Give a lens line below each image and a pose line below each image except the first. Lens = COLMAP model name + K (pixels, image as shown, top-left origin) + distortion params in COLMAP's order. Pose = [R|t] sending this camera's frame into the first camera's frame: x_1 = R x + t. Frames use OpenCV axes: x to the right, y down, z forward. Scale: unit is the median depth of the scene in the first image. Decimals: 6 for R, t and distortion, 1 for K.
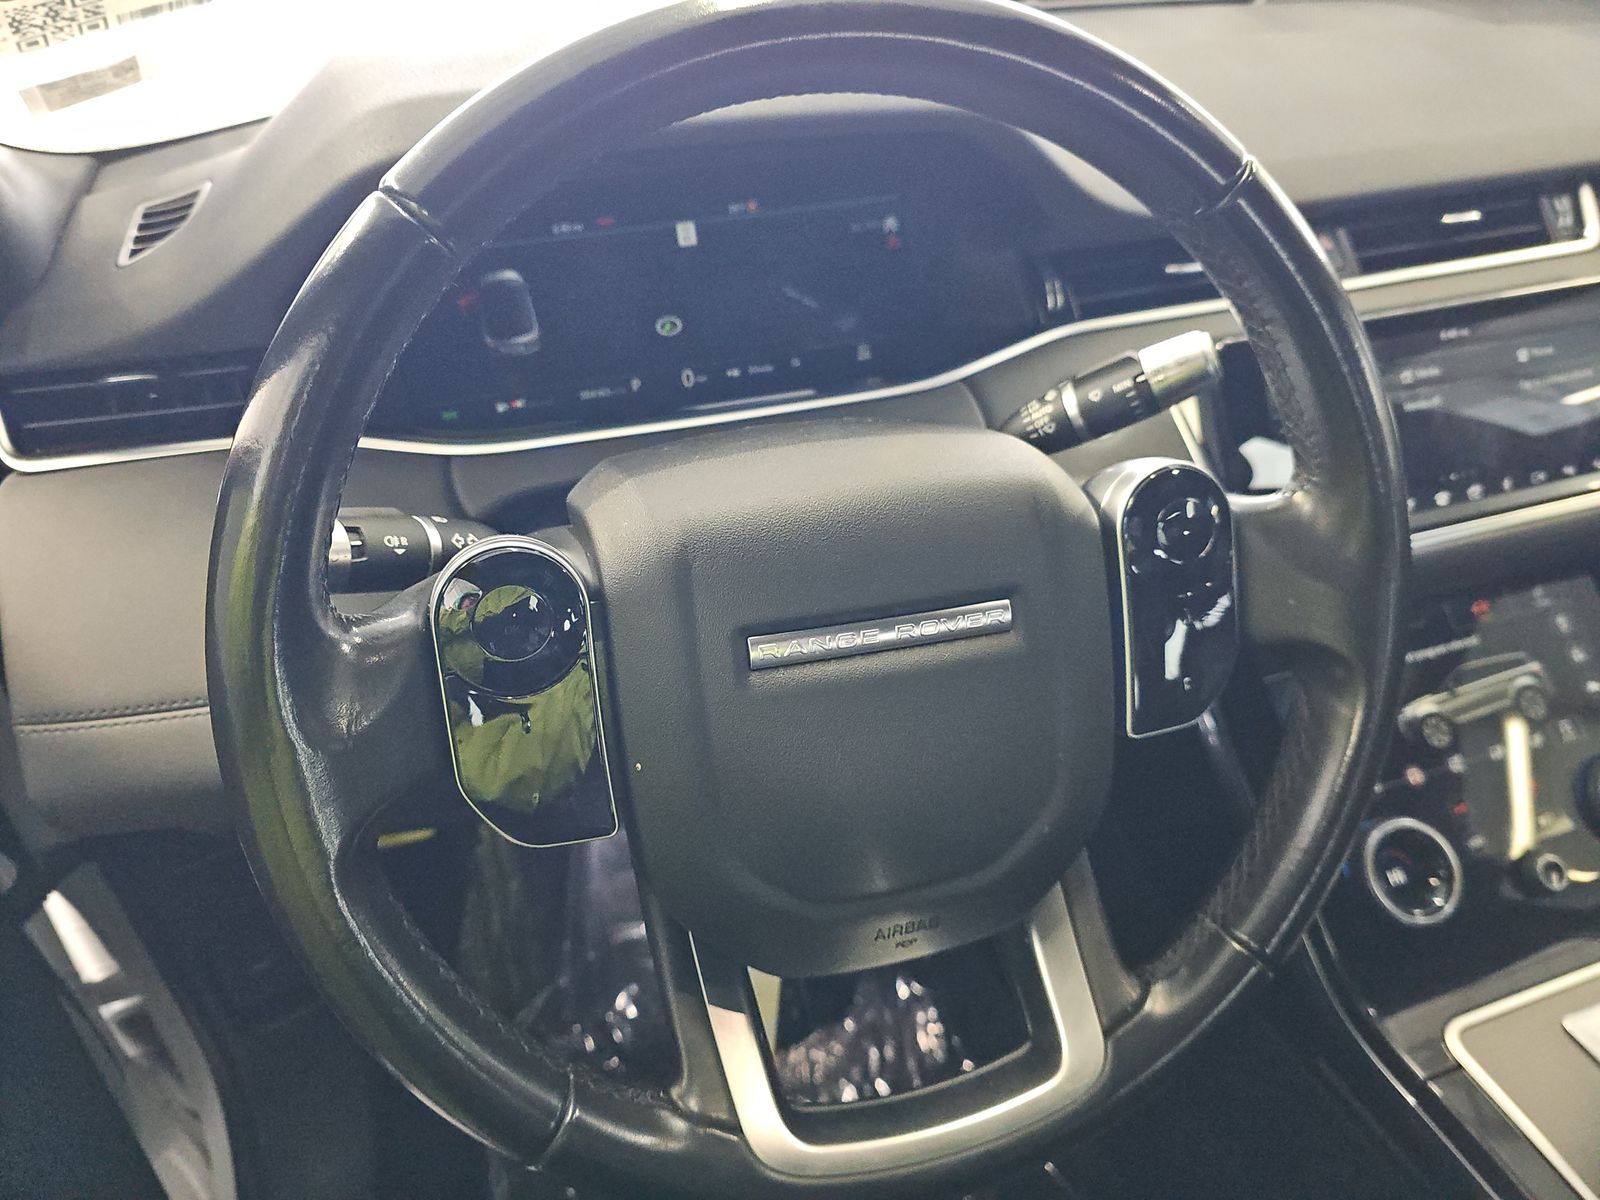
lens RADIAL K [[1072.5, 0, 803.9], [0, 1072.5, 591.1], [0, 0, 1]] dist [0.005693, -0.000351]
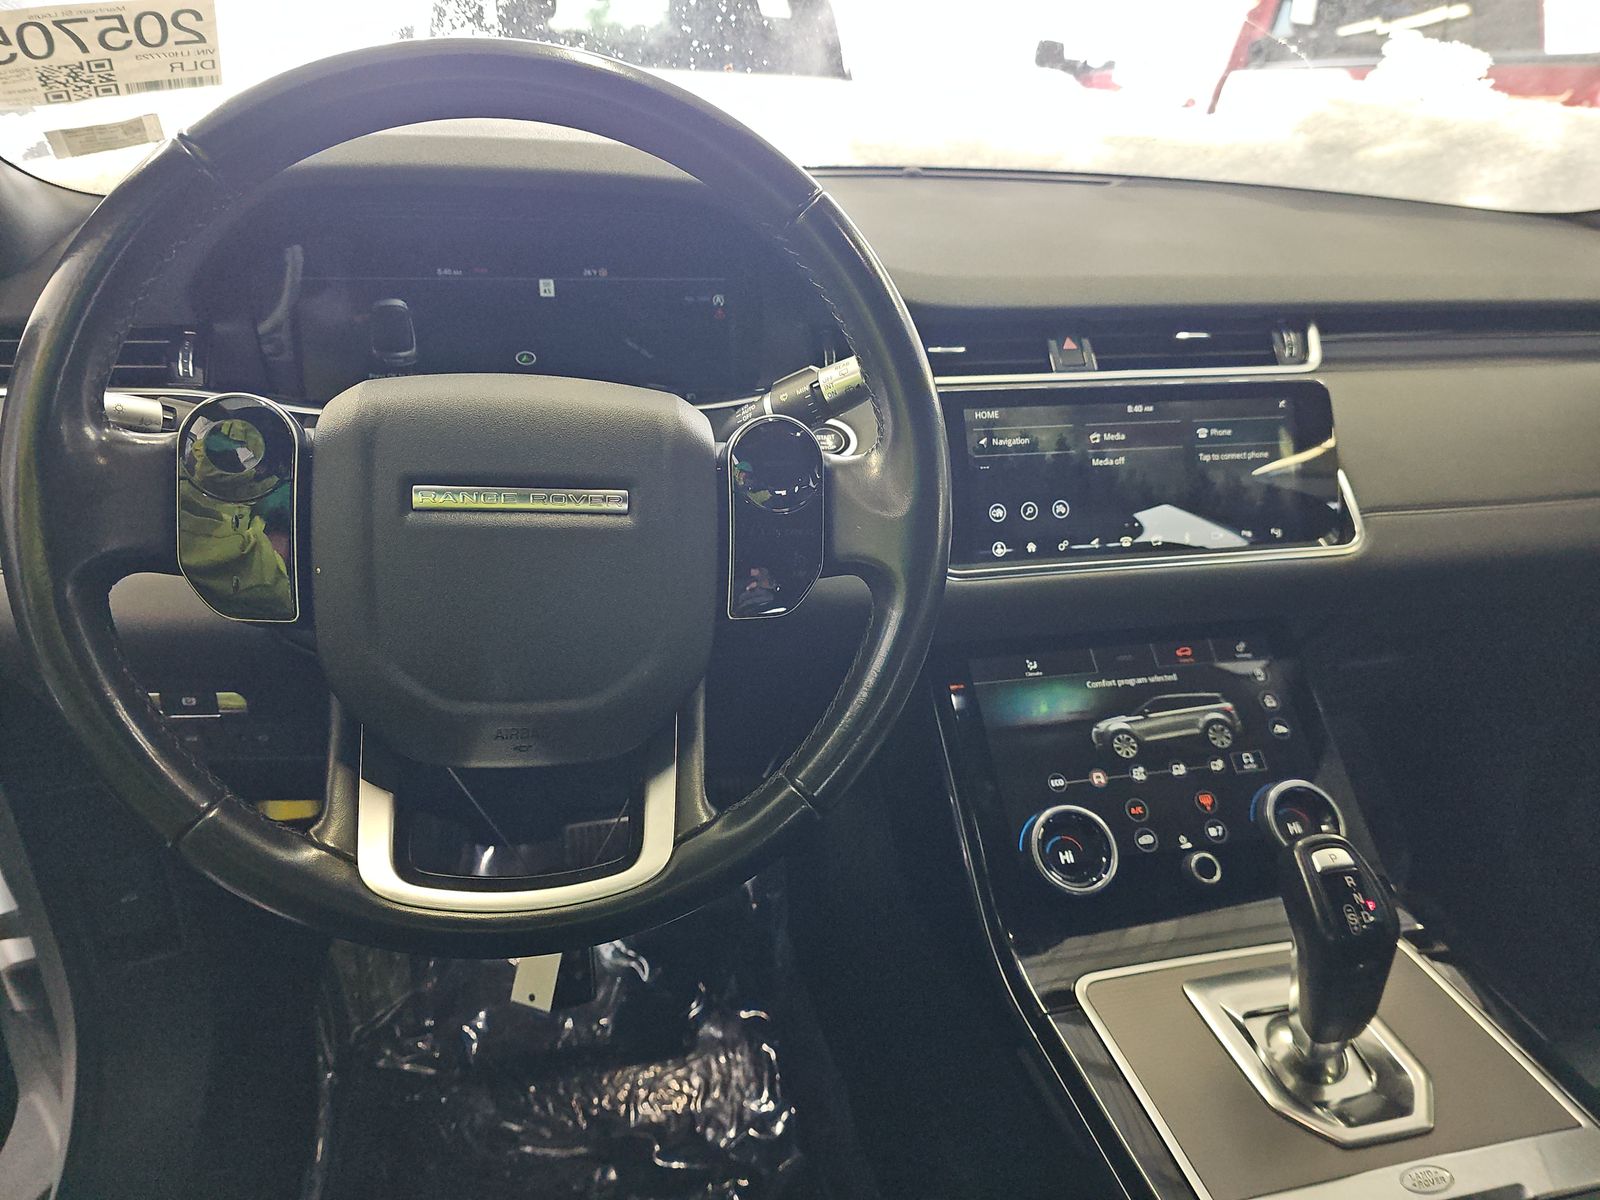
lens RADIAL K [[1049.7, 0, 797.3], [0, 1049.7, 598.1], [0, 0, 1]] dist [0.069505, -0.061050]
pose [[0.994244, 0.095459, -0.048652, 0.299540], [-0.101762, 0.983430, -0.150035, 0.195735], [0.033523, 0.154122, 0.987483, -0.173294]]
